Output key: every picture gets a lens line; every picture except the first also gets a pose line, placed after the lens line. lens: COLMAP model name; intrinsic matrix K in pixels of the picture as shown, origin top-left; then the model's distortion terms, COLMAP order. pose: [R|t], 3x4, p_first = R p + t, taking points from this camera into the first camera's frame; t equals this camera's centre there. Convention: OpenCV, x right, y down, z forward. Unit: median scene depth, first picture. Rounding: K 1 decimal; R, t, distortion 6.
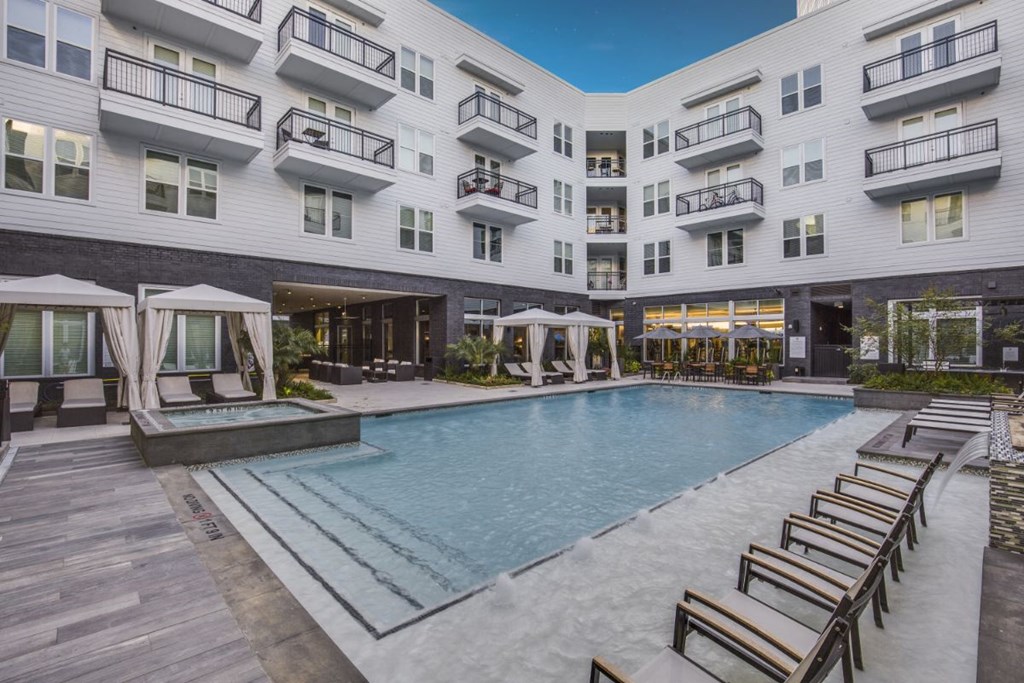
lens RADIAL K [[466.8, 0, 509.6], [0, 466.8, 343.6], [0, 0, 1]] dist [-0.036209, 0.005370]
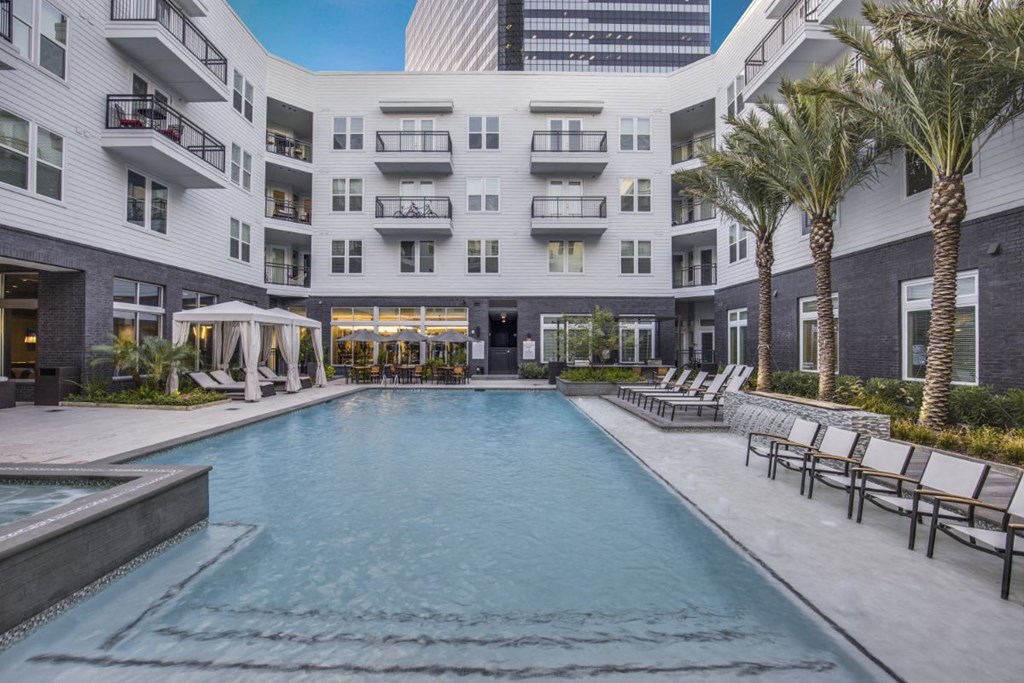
lens RADIAL K [[466.8, 0, 509.6], [0, 466.8, 343.6], [0, 0, 1]] dist [-0.036209, 0.005370]
pose [[0.676953, 0.006630, 0.735996, -0.191200], [-0.003443, 0.999977, -0.005841, -0.001450], [-0.736018, 0.001421, 0.676961, 0.131167]]
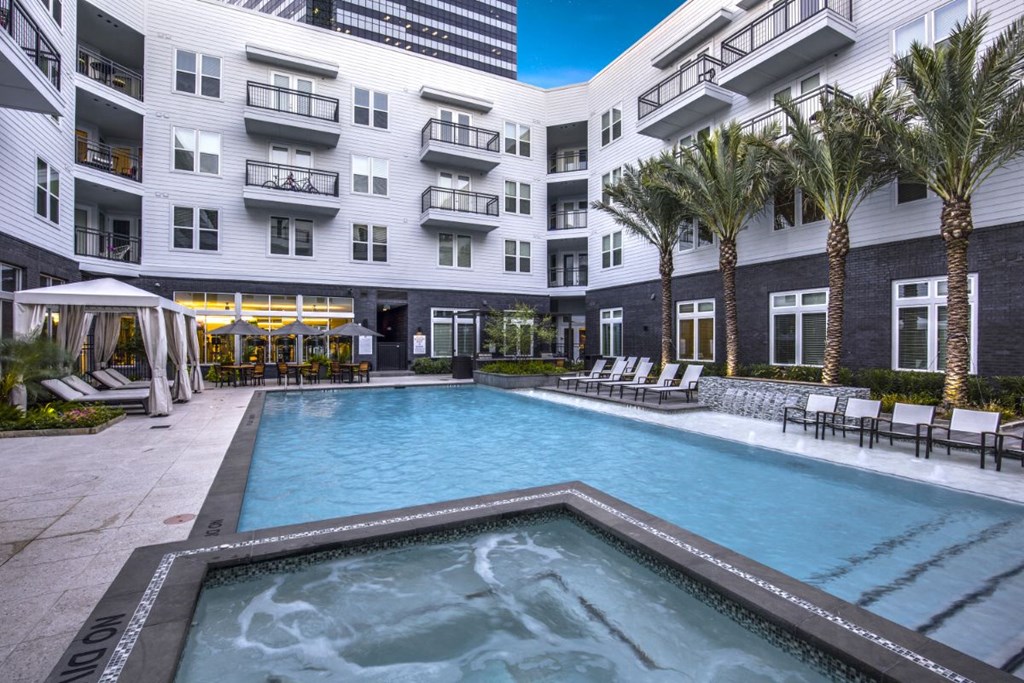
lens RADIAL K [[466.8, 0, 509.6], [0, 466.8, 343.6], [0, 0, 1]] dist [-0.036209, 0.005370]
pose [[0.281168, -0.004779, 0.959647, -0.316327], [-0.001930, 0.999983, 0.005546, -0.001088], [-0.959657, -0.003412, 0.281154, 0.357655]]
